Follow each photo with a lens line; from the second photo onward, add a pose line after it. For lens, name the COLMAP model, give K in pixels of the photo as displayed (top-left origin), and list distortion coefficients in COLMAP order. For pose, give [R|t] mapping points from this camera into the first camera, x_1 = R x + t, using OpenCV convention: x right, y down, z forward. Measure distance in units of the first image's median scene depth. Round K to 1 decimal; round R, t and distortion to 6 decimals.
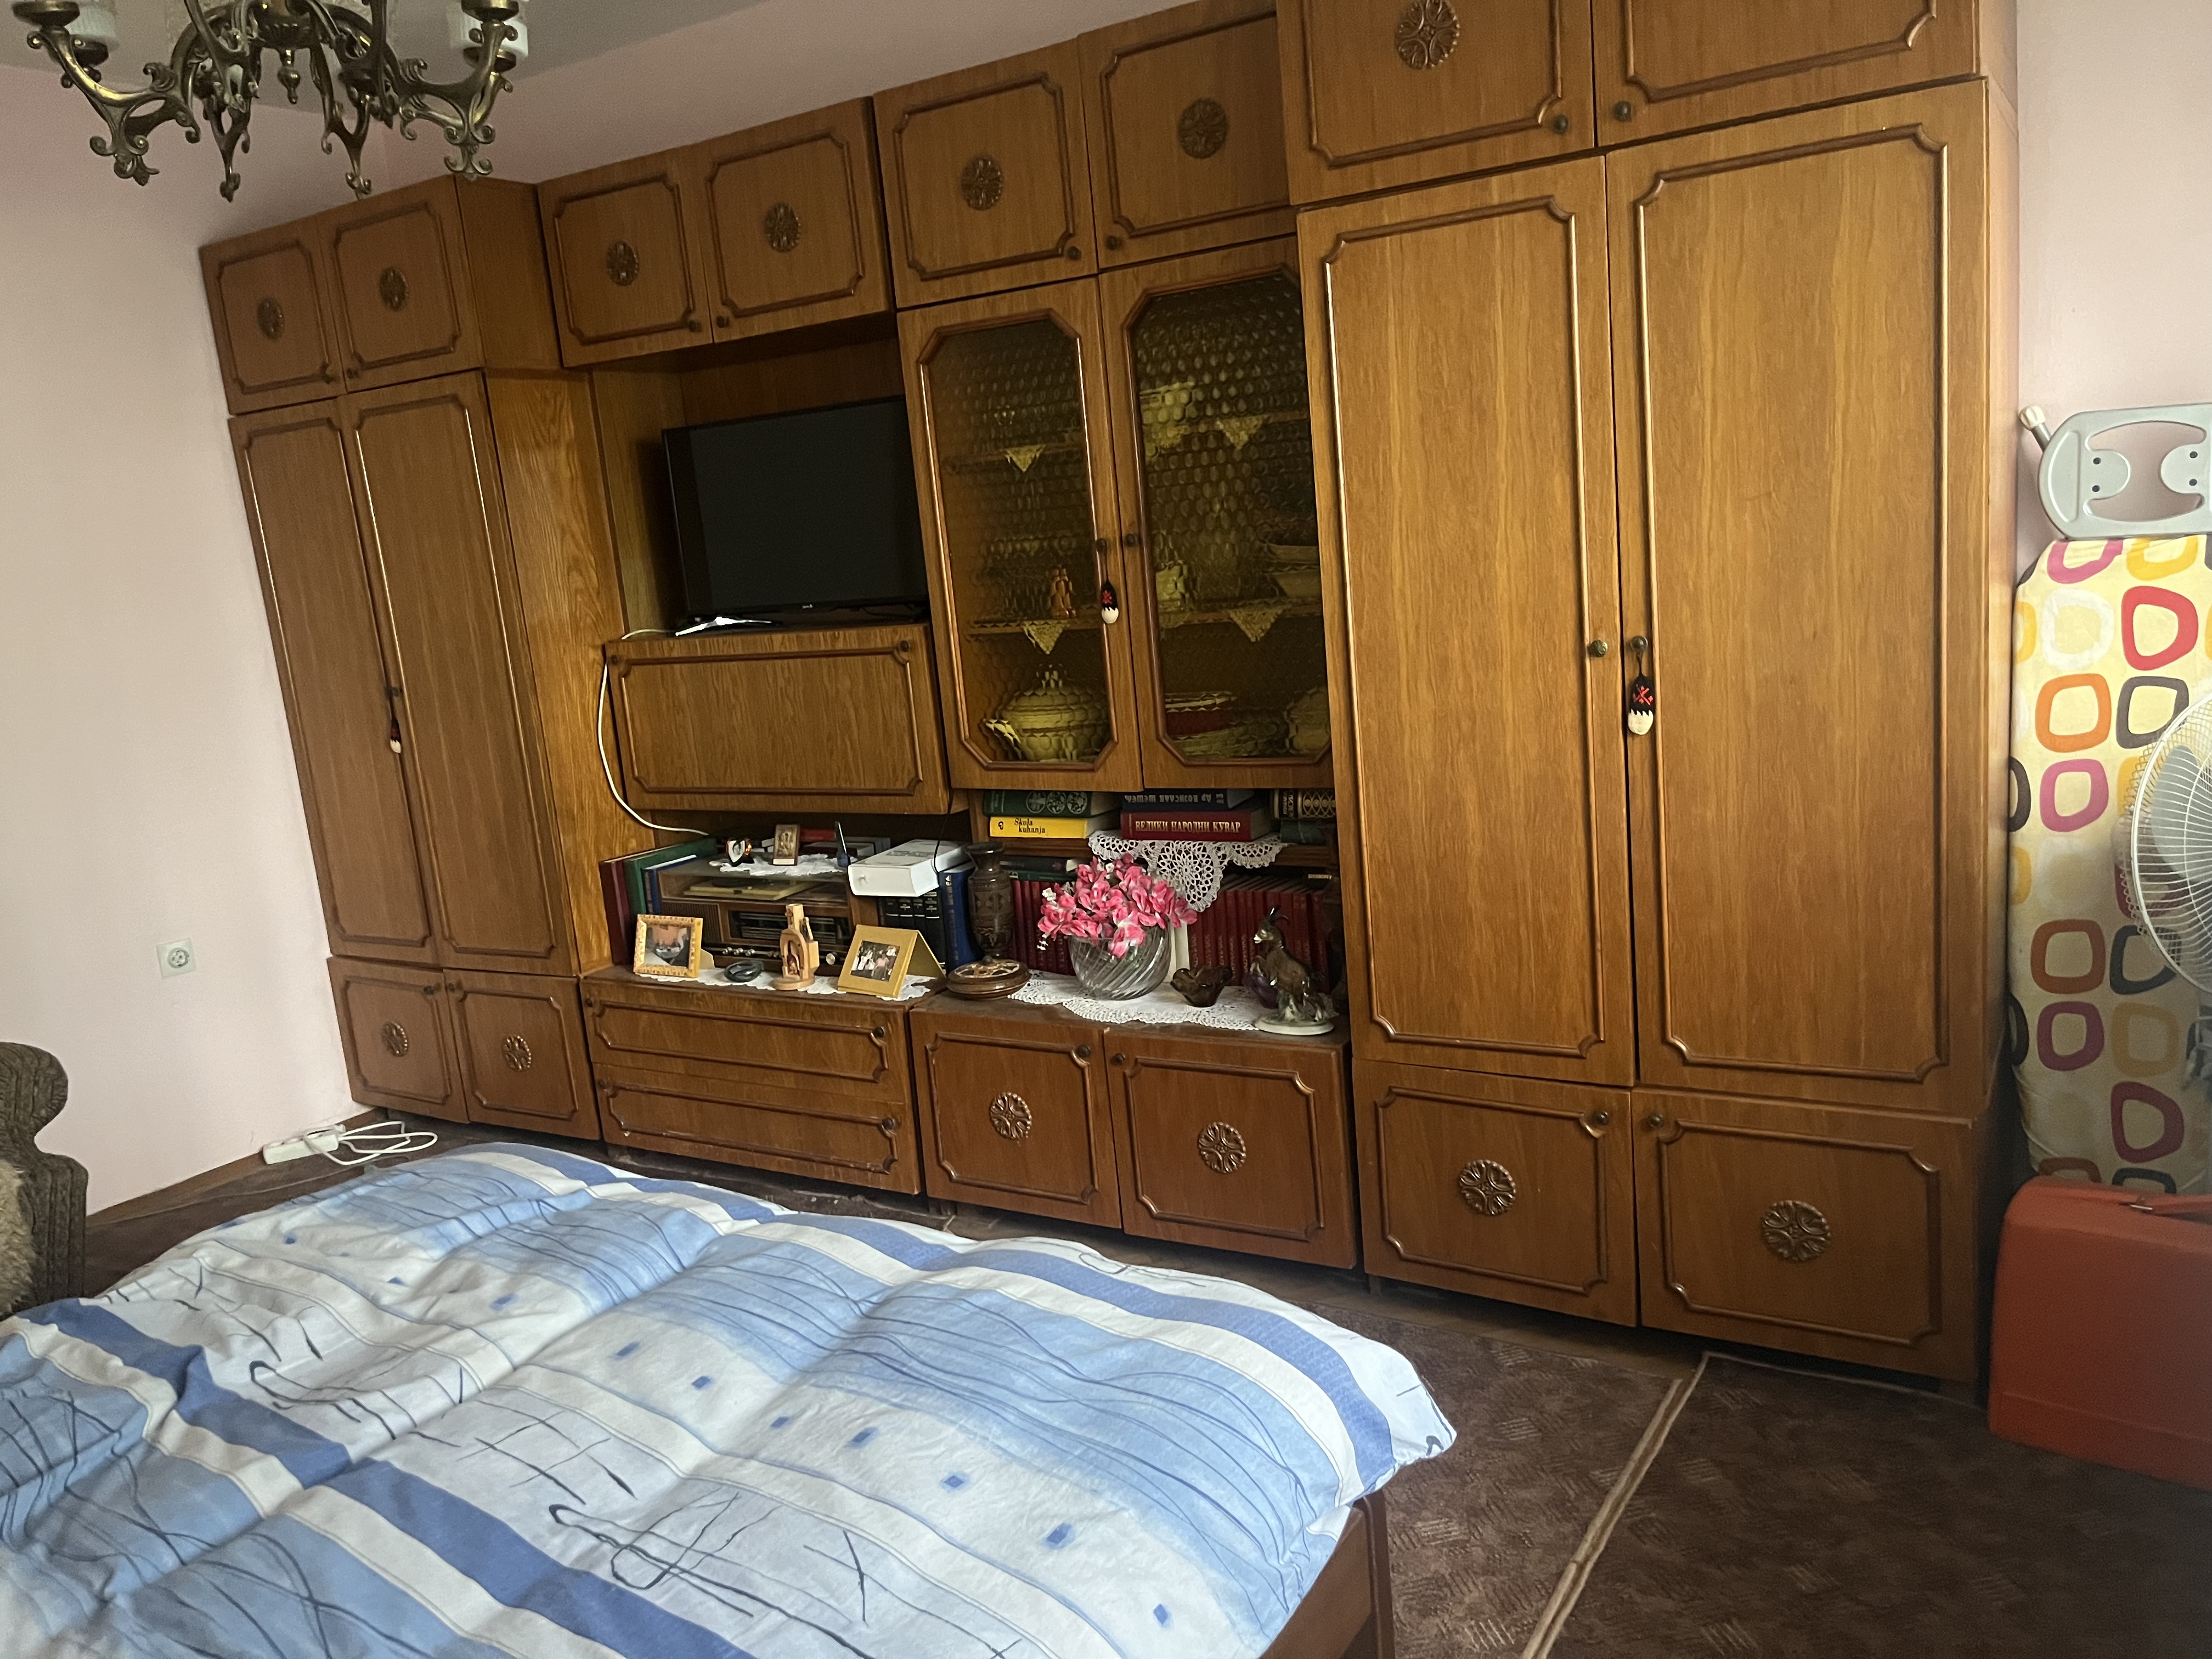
lens RADIAL K [[1669.3, 0, 1106.0], [0, 1669.3, 829.5], [0, 0, 1]] dist [0.087240, -0.117211]
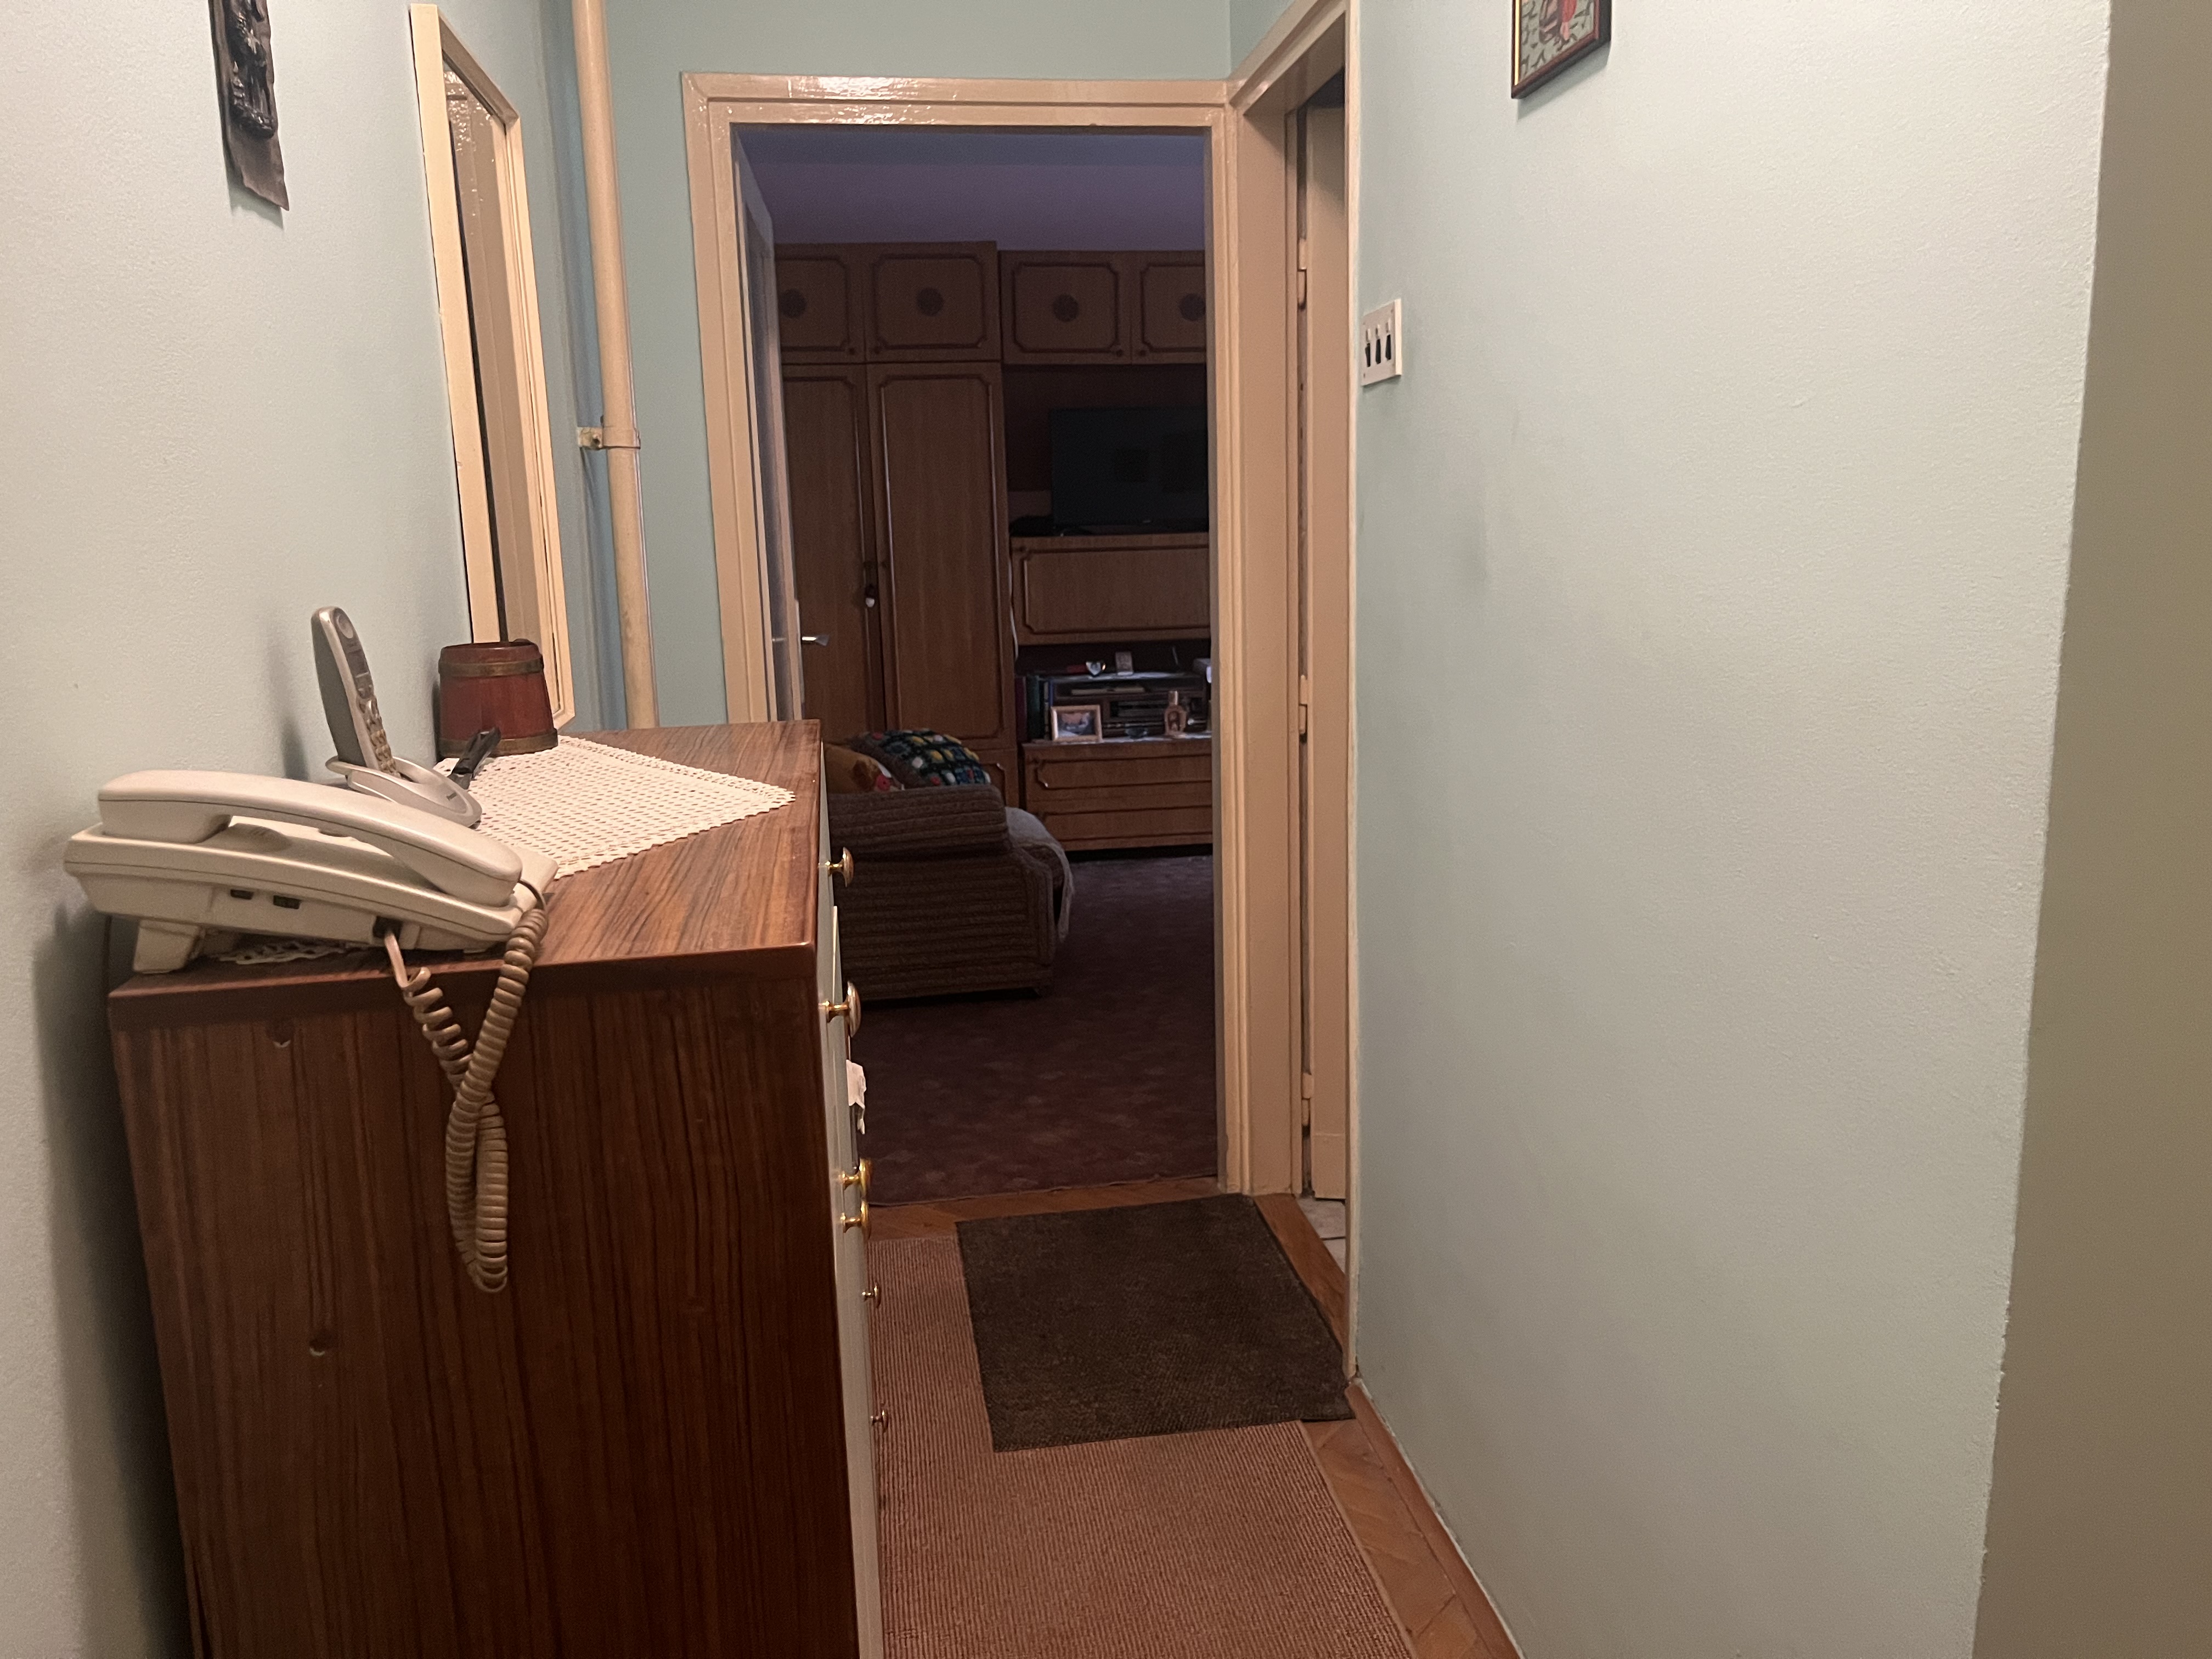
lens RADIAL K [[1669.3, 0, 1106.0], [0, 1669.3, 829.5], [0, 0, 1]] dist [0.087240, -0.117211]
pose [[0.762030, -0.050954, 0.645534, -1.438635], [0.072951, 0.997308, -0.007395, 0.206580], [-0.643419, 0.052727, 0.763696, -0.286540]]
